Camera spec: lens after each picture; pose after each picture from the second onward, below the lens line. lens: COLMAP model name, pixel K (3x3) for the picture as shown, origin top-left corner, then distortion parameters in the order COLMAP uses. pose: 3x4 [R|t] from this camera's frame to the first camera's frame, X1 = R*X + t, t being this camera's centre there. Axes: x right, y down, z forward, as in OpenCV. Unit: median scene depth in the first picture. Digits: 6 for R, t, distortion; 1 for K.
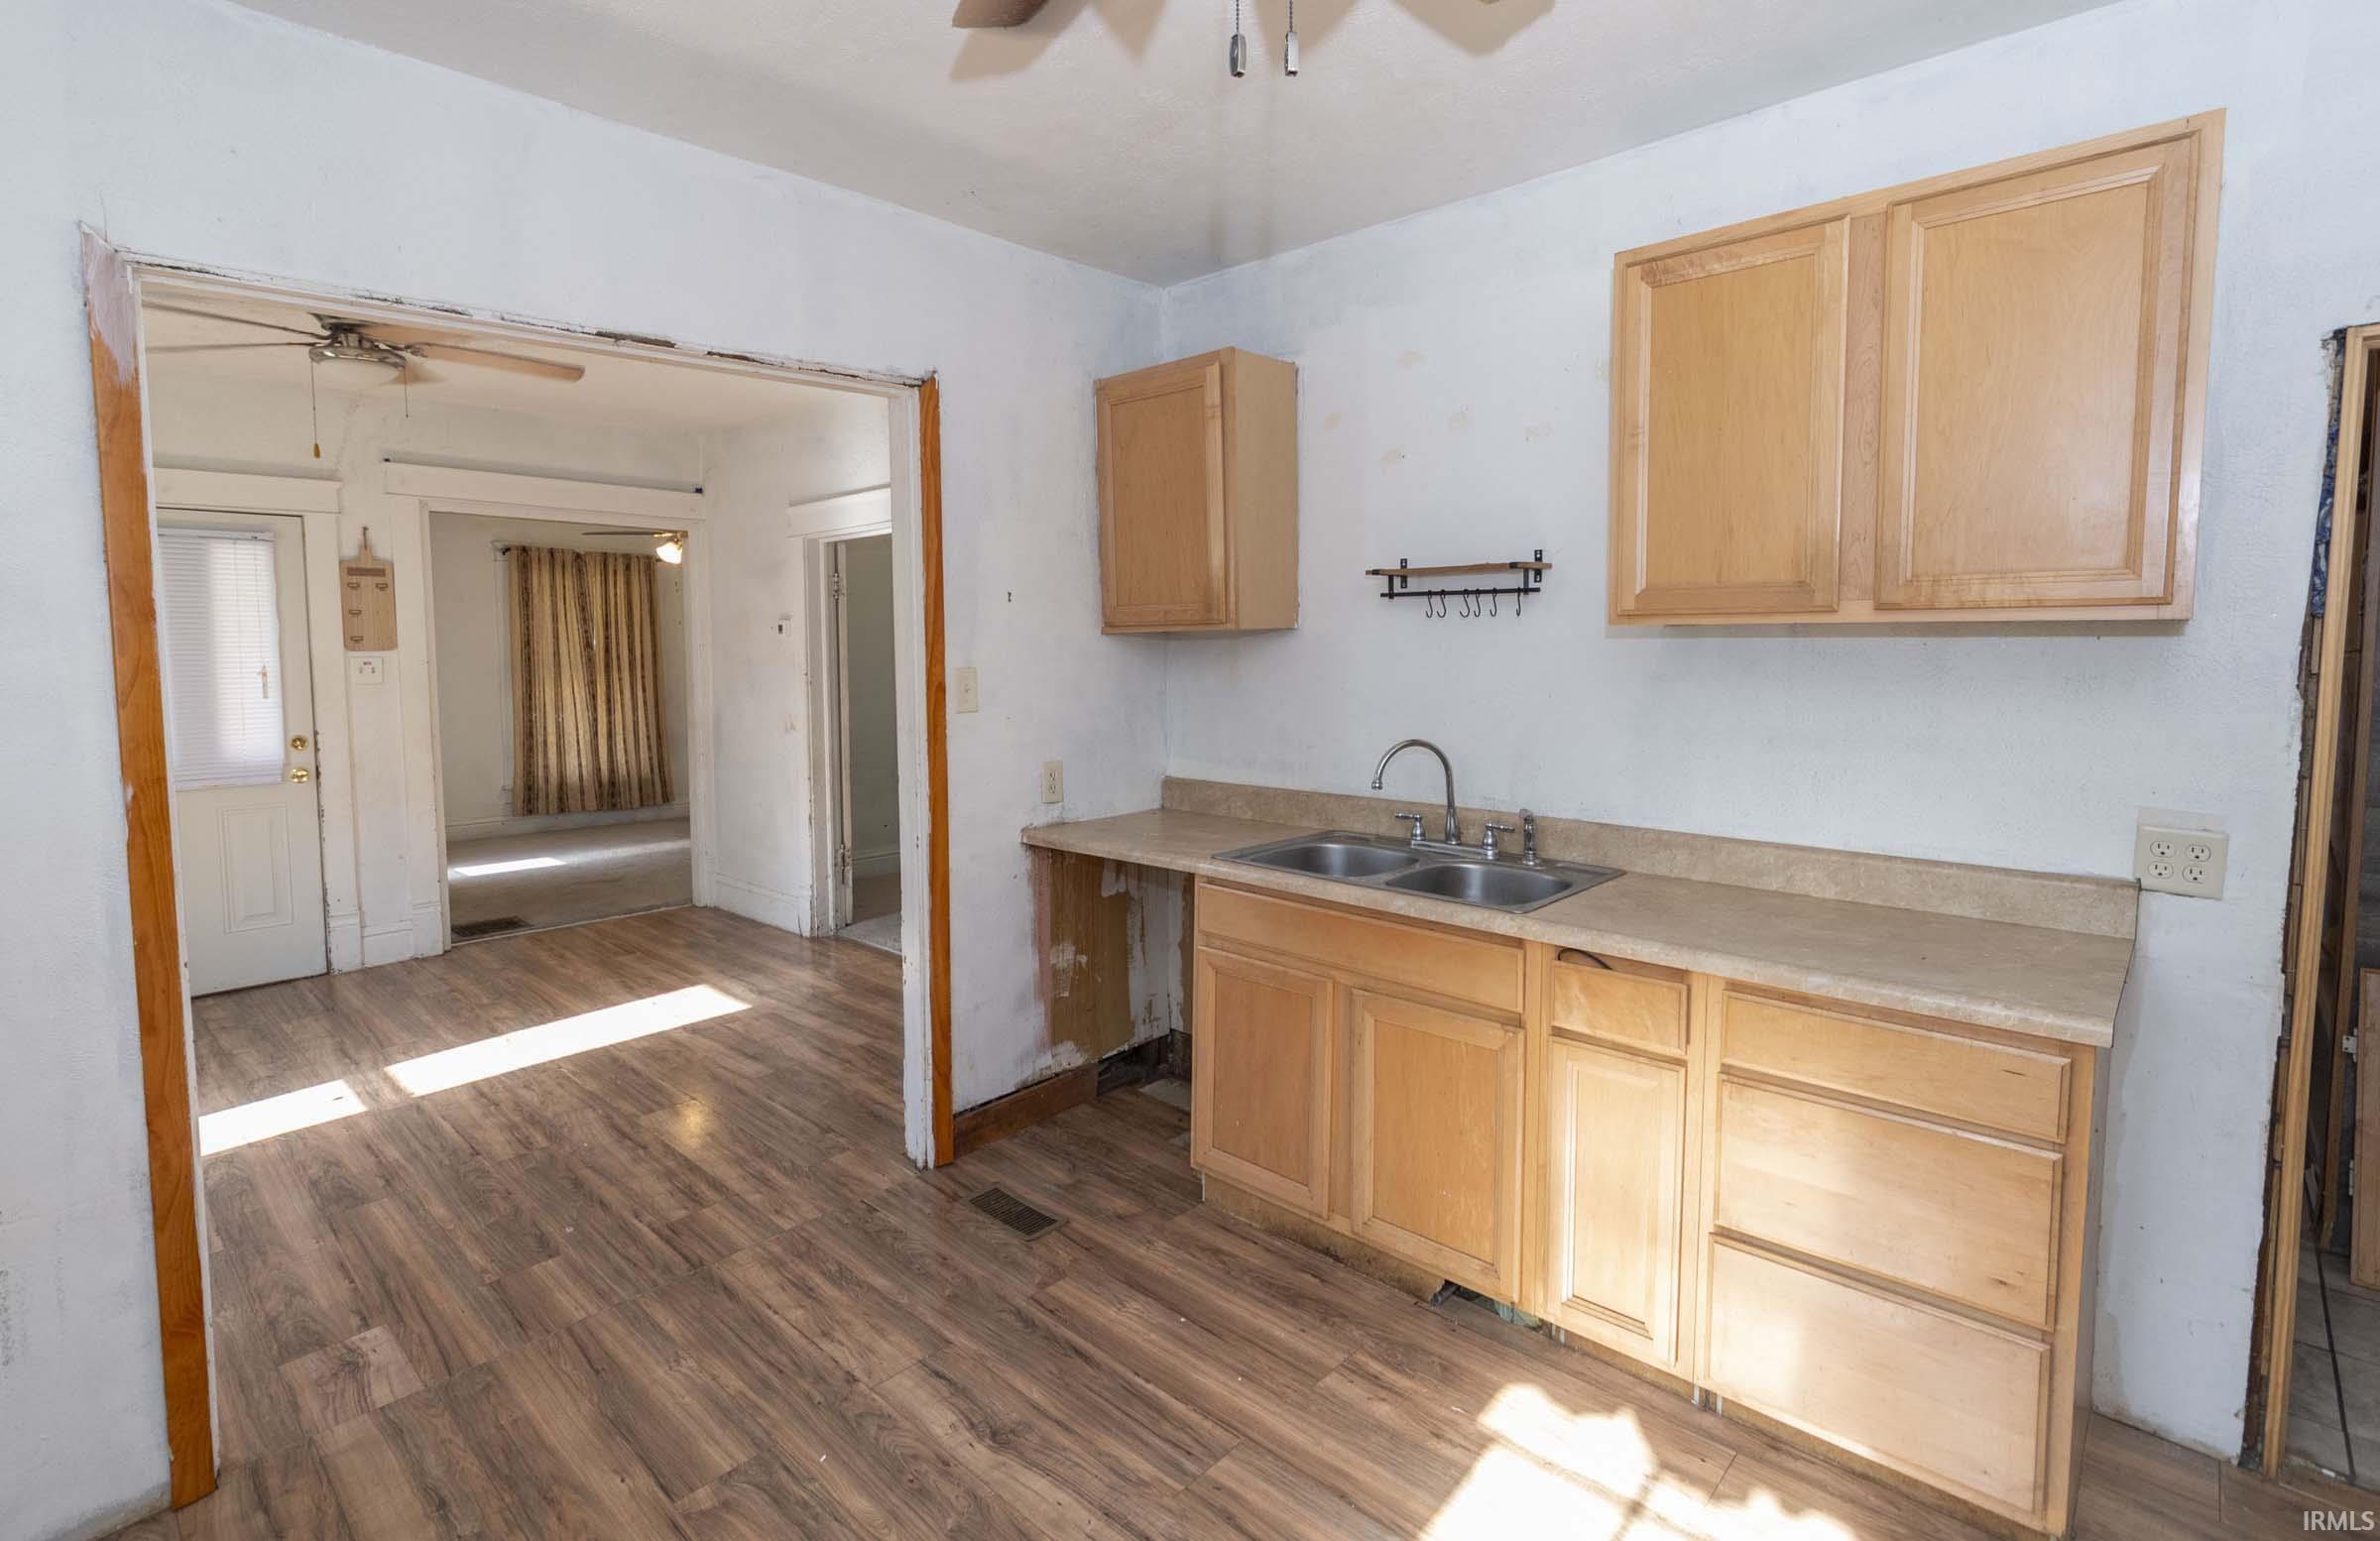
lens RADIAL K [[1119.0, 0, 1151.3], [0, 1119.0, 726.2], [0, 0, 1]] dist [-0.001508, -0.000599]
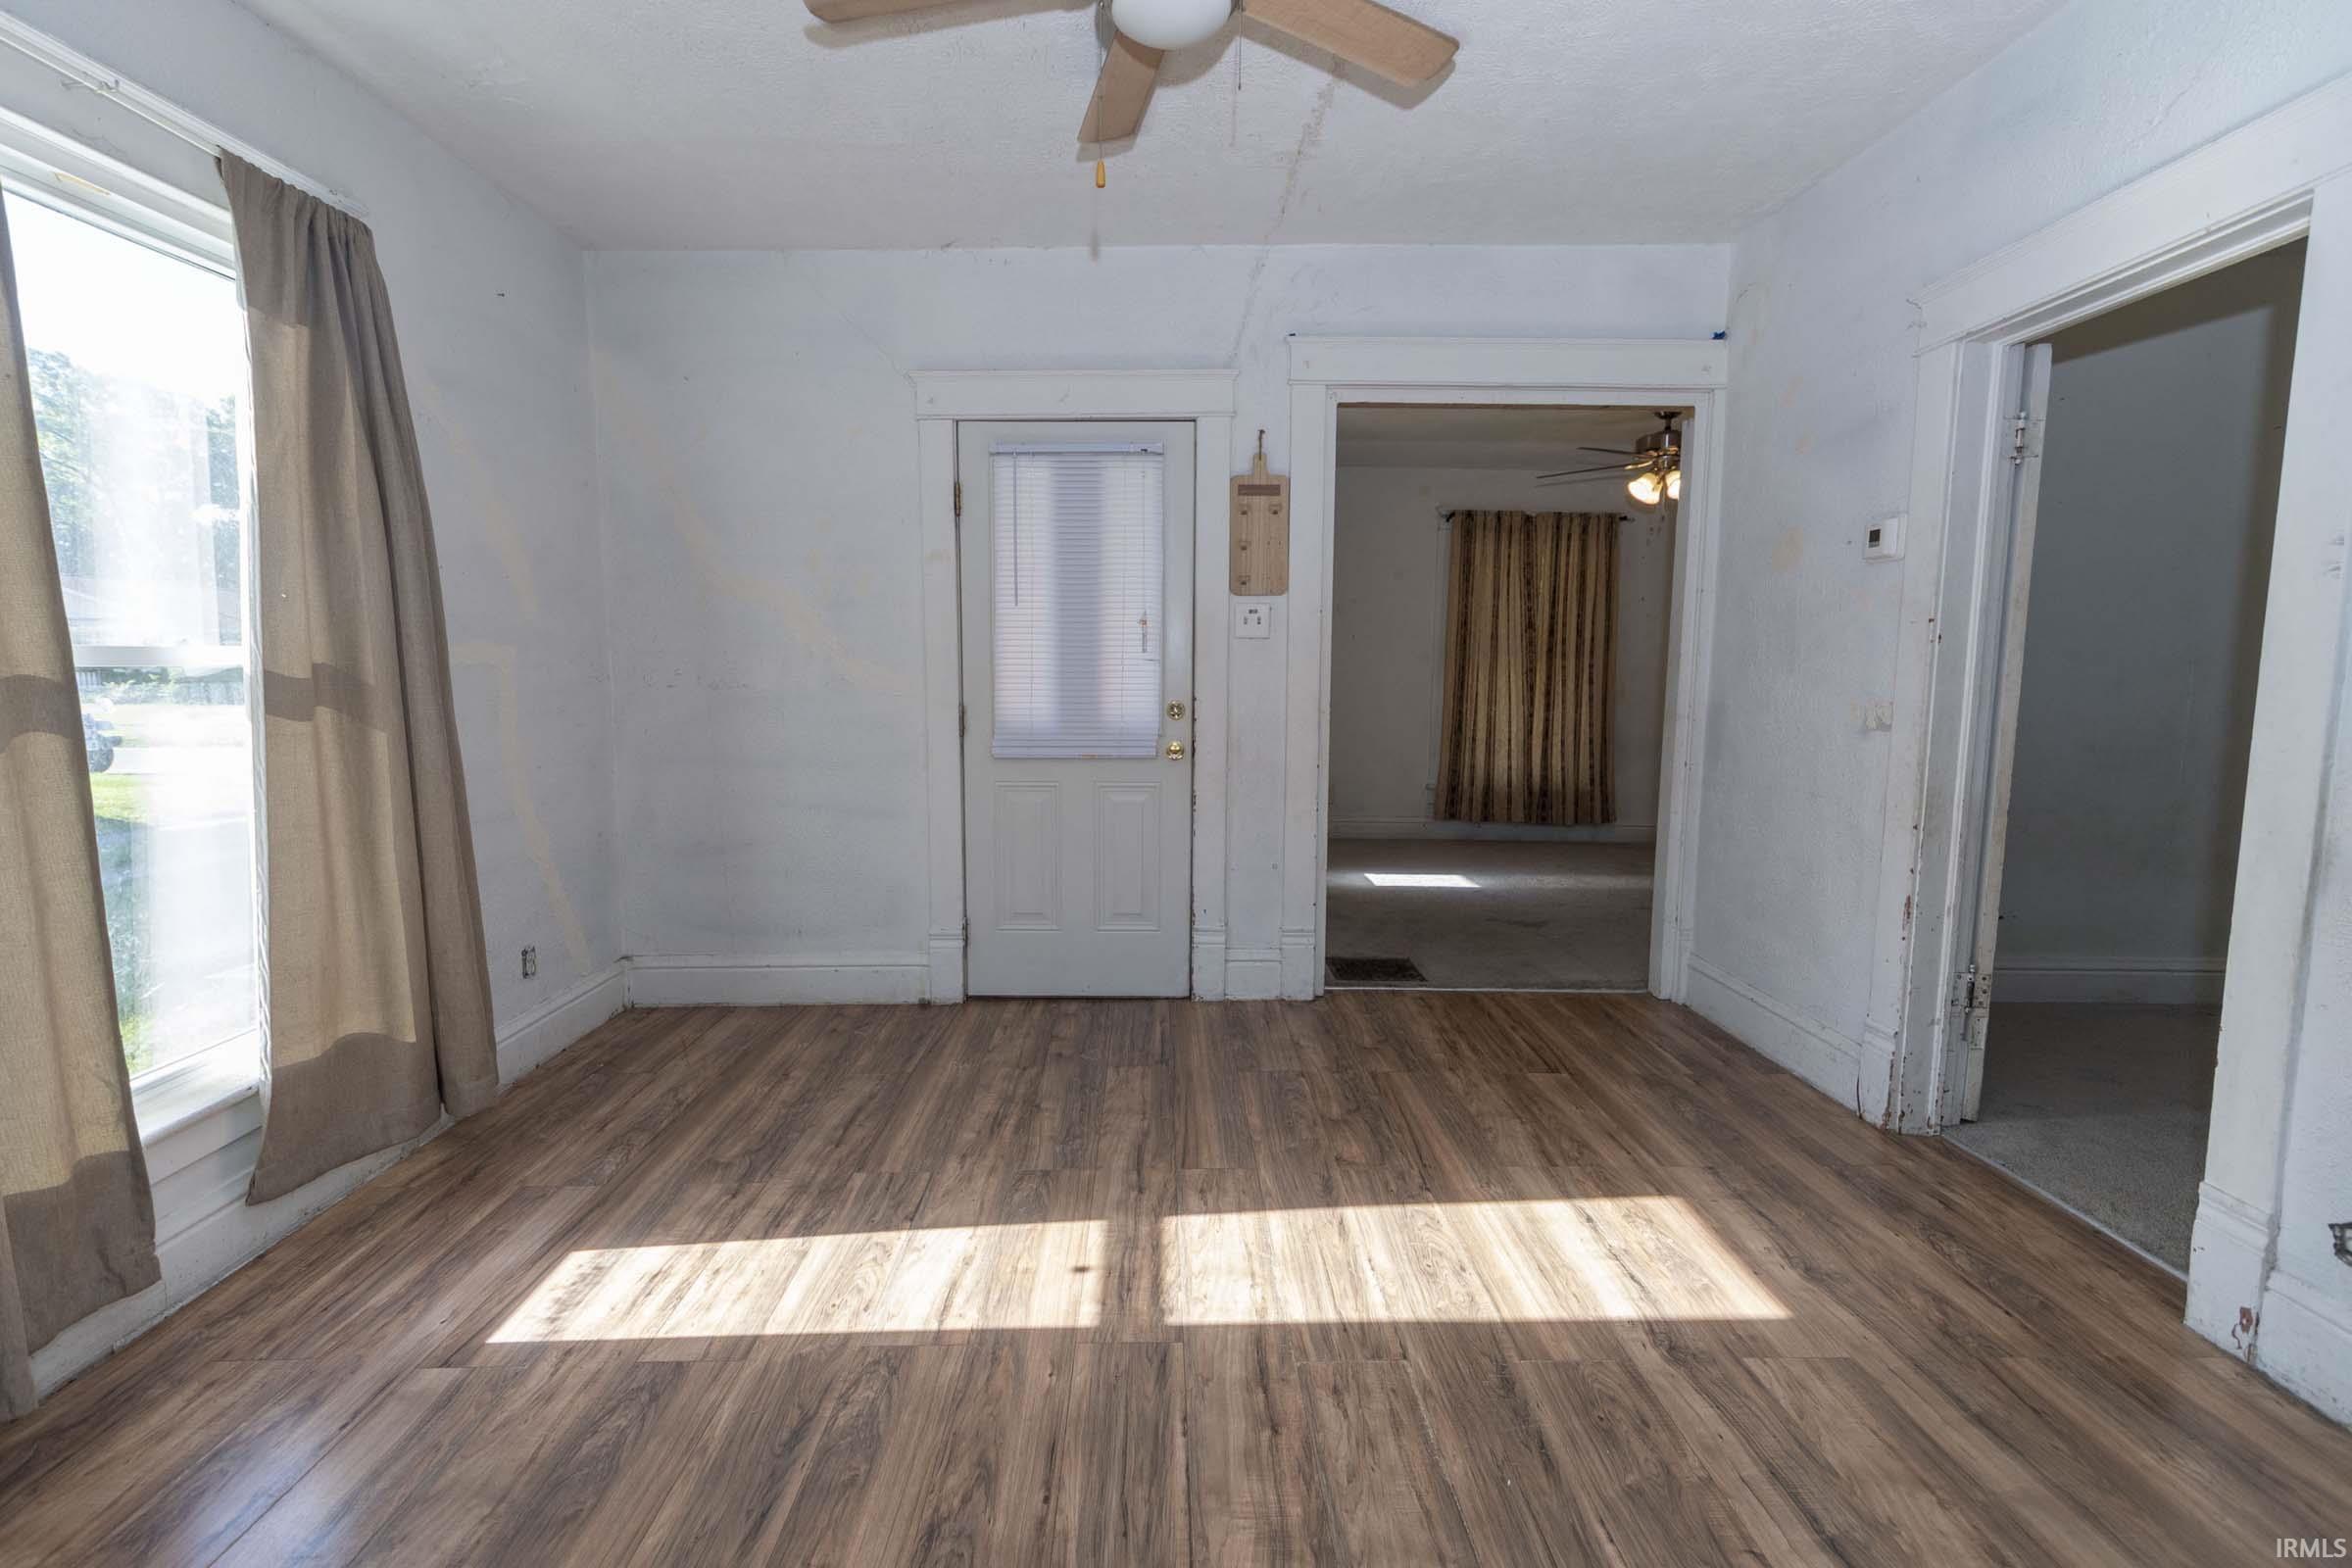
lens RADIAL K [[1034.0, 0, 1159.4], [0, 1034.0, 784.2], [0, 0, 1]] dist [-0.001106, -0.000951]
pose [[0.690197, 0.089952, -0.718009, -0.229089], [-0.059259, 0.995937, 0.067808, 0.017417], [0.721191, -0.004252, 0.692723, 0.468085]]
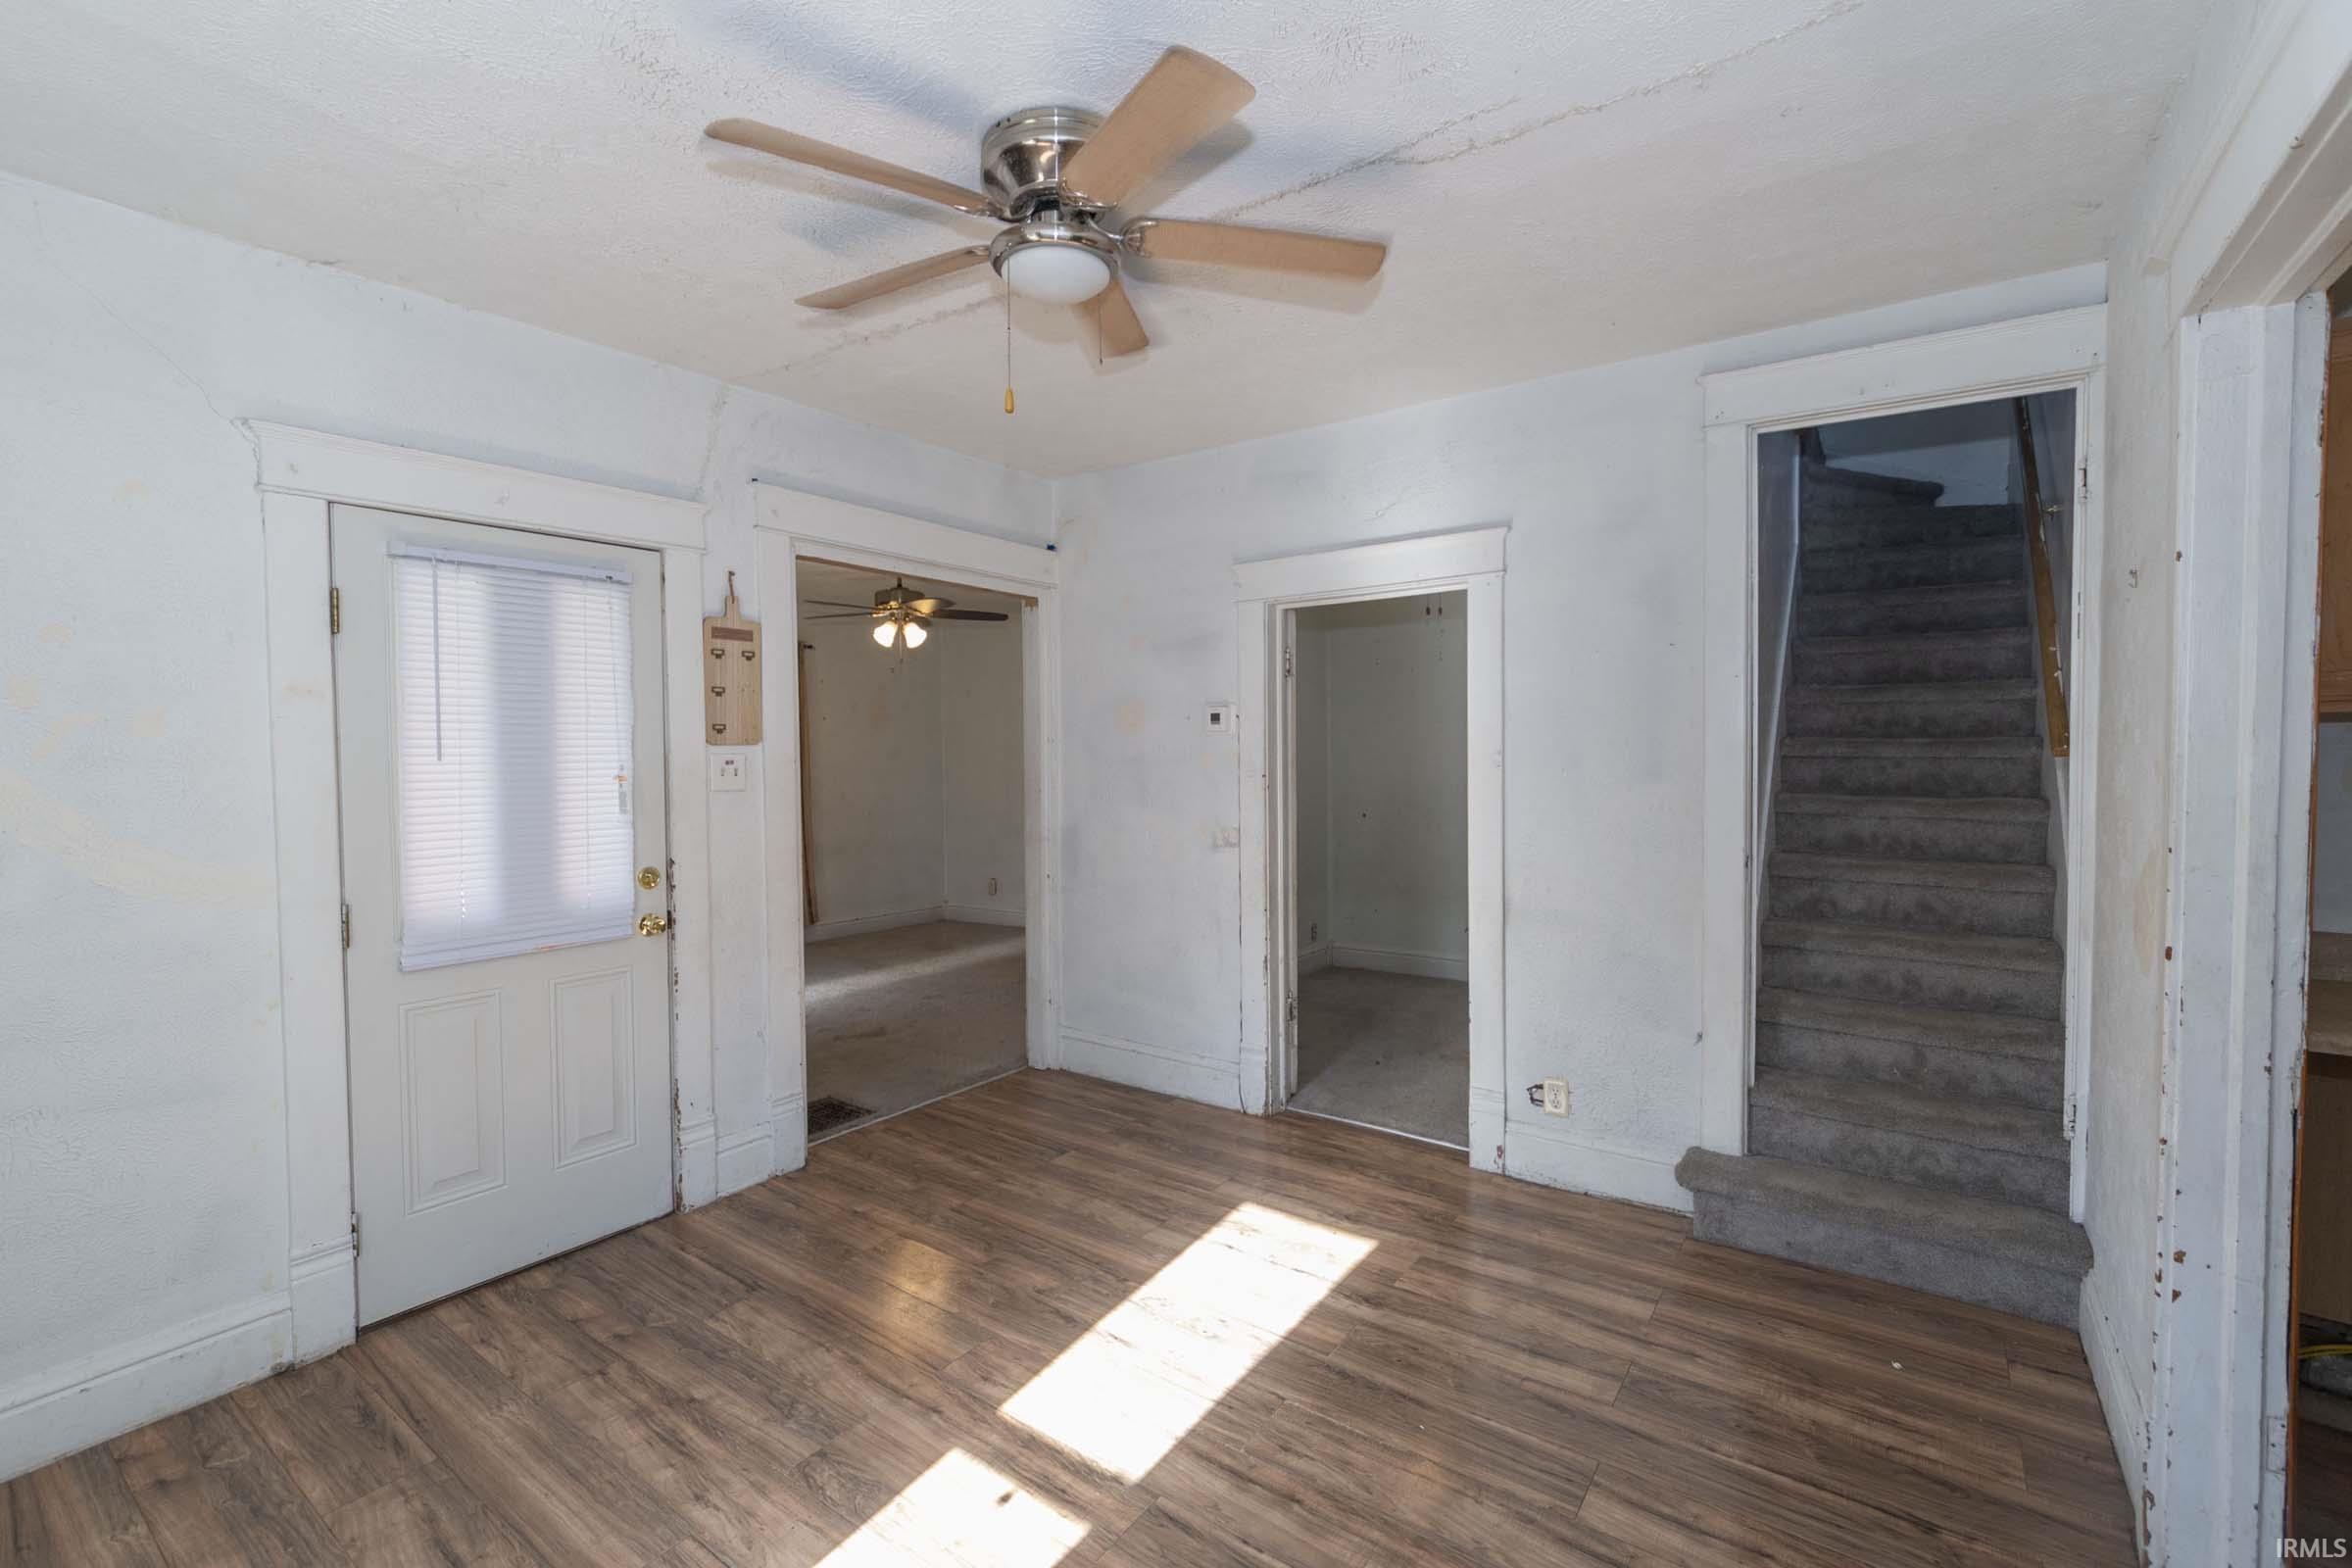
lens RADIAL K [[1028.9, 0, 1124.0], [0, 1028.9, 783.1], [0, 0, 1]] dist [-0.000167, -0.000031]
pose [[0.992952, -0.004040, 0.118451, -0.537108], [0.008467, 0.999283, -0.036900, -0.017412], [-0.118218, 0.037643, 0.992274, 0.328341]]
